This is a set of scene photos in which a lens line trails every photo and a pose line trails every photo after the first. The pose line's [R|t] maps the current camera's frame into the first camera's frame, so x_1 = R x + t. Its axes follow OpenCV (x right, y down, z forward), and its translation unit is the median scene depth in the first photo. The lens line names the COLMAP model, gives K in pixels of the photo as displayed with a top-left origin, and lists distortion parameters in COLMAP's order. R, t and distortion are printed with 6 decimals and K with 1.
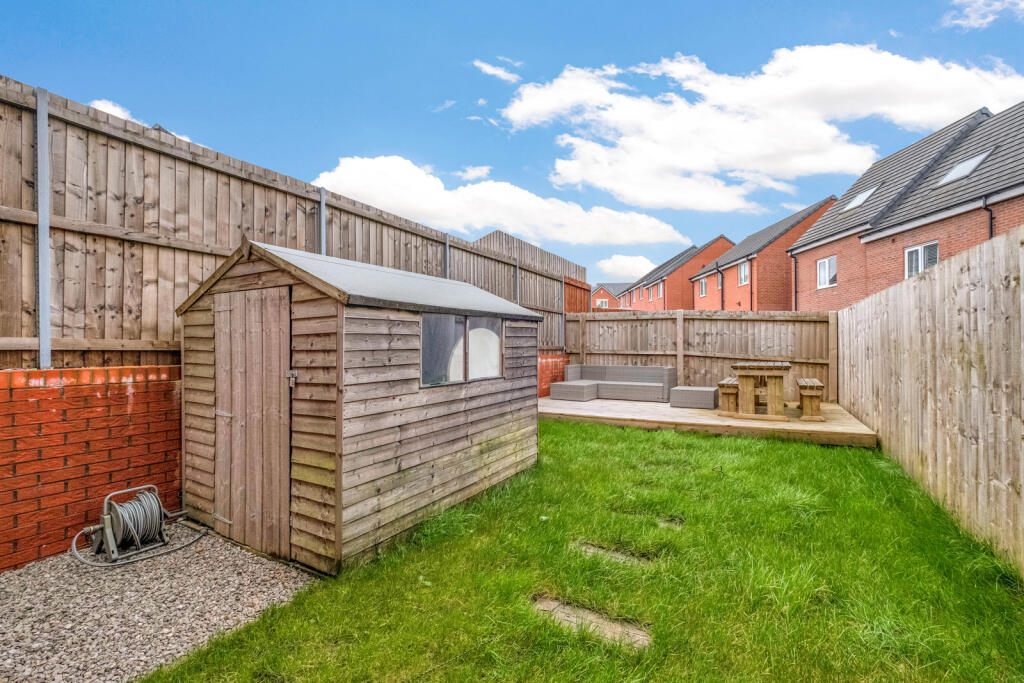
lens RADIAL K [[450.9, 0, 506.9], [0, 450.9, 344.1], [0, 0, 1]] dist [-0.001530, -0.000786]
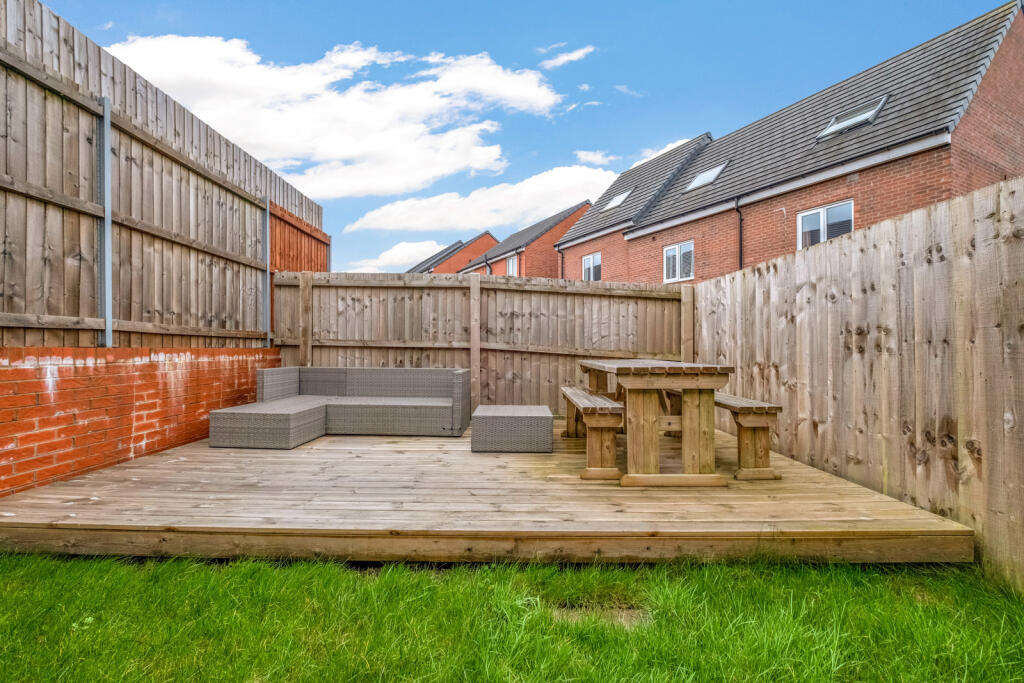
lens RADIAL K [[450.9, 0, 506.9], [0, 450.9, 344.1], [0, 0, 1]] dist [-0.001530, -0.000786]
pose [[0.871612, 0.009982, 0.490095, 0.121705], [-0.011625, 0.999932, 0.000308, 0.016597], [-0.490058, -0.005966, 0.871669, 0.435469]]
